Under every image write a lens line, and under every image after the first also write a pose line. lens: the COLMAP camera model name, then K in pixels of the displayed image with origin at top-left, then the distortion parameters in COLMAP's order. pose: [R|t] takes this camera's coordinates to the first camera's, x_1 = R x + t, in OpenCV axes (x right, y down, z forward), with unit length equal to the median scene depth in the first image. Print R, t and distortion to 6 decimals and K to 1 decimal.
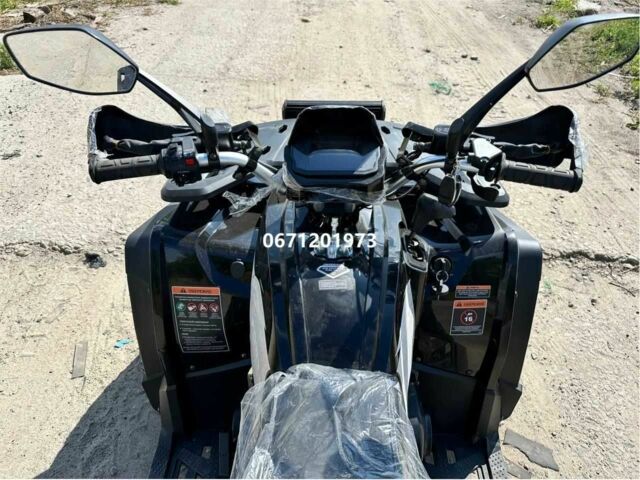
lens RADIAL K [[469.0, 0, 321.1], [0, 469.0, 238.0], [0, 0, 1]] dist [-0.015640, -0.006741]
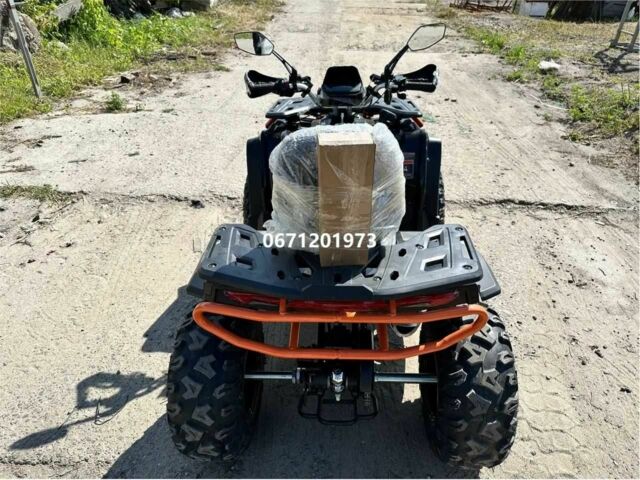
lens RADIAL K [[469.0, 0, 320.1], [0, 469.0, 241.2], [0, 0, 1]] dist [-0.015640, -0.006741]
pose [[0.998942, -0.007636, -0.045345, 0.007195], [0.000938, 0.989294, -0.145933, 0.389034], [0.045973, 0.145736, 0.988255, -0.522846]]
